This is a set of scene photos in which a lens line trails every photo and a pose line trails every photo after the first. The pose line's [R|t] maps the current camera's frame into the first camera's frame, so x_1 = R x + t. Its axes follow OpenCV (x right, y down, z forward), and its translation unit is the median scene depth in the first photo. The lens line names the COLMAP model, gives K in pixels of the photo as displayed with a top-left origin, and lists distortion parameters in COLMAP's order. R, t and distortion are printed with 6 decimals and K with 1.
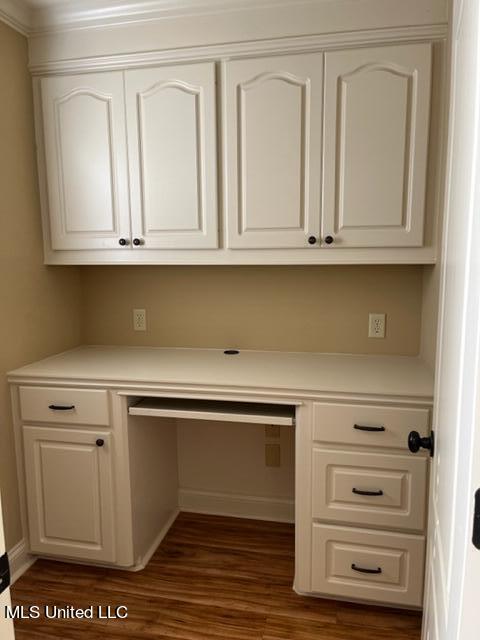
lens RADIAL K [[485.0, 0, 239.6], [0, 485.0, 319.0], [0, 0, 1]] dist [0.011909, -0.013901]
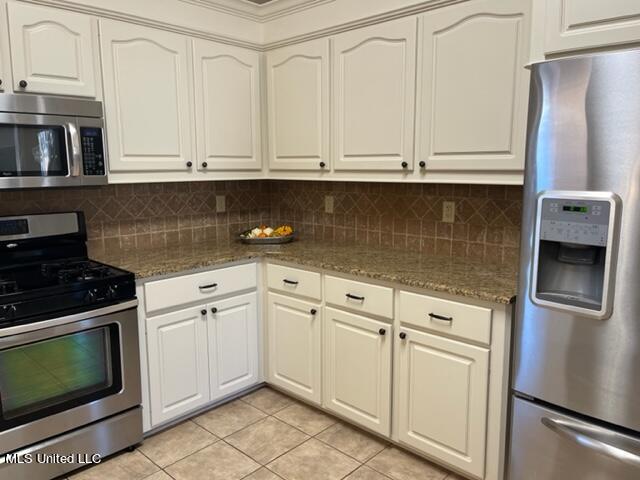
lens RADIAL K [[485.0, 0, 320.3], [0, 485.0, 237.2], [0, 0, 1]] dist [0.011909, -0.013901]
pose [[0.860195, 0.081127, -0.503472, 0.378705], [-0.070339, 0.996704, 0.040427, -0.003664], [0.505092, 0.000638, 0.863065, -0.134719]]
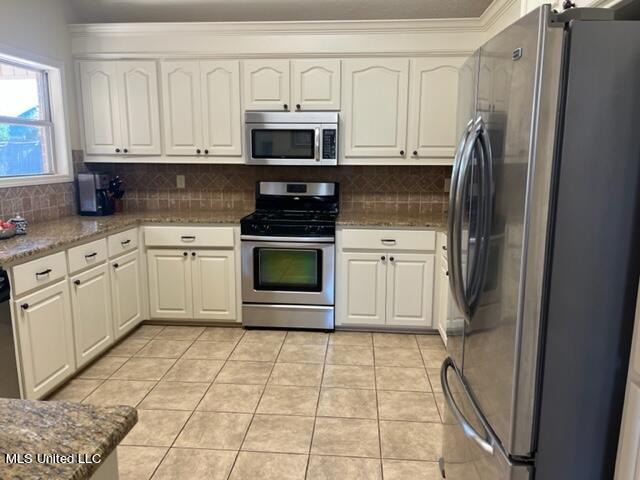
lens RADIAL K [[485.0, 0, 318.1], [0, 485.0, 242.2], [0, 0, 1]] dist [0.011909, -0.013901]
pose [[0.133478, 0.186009, -0.973439, 1.140770], [-0.135224, 0.976461, 0.168044, -0.057199], [0.981783, 0.109202, 0.155489, 0.266163]]
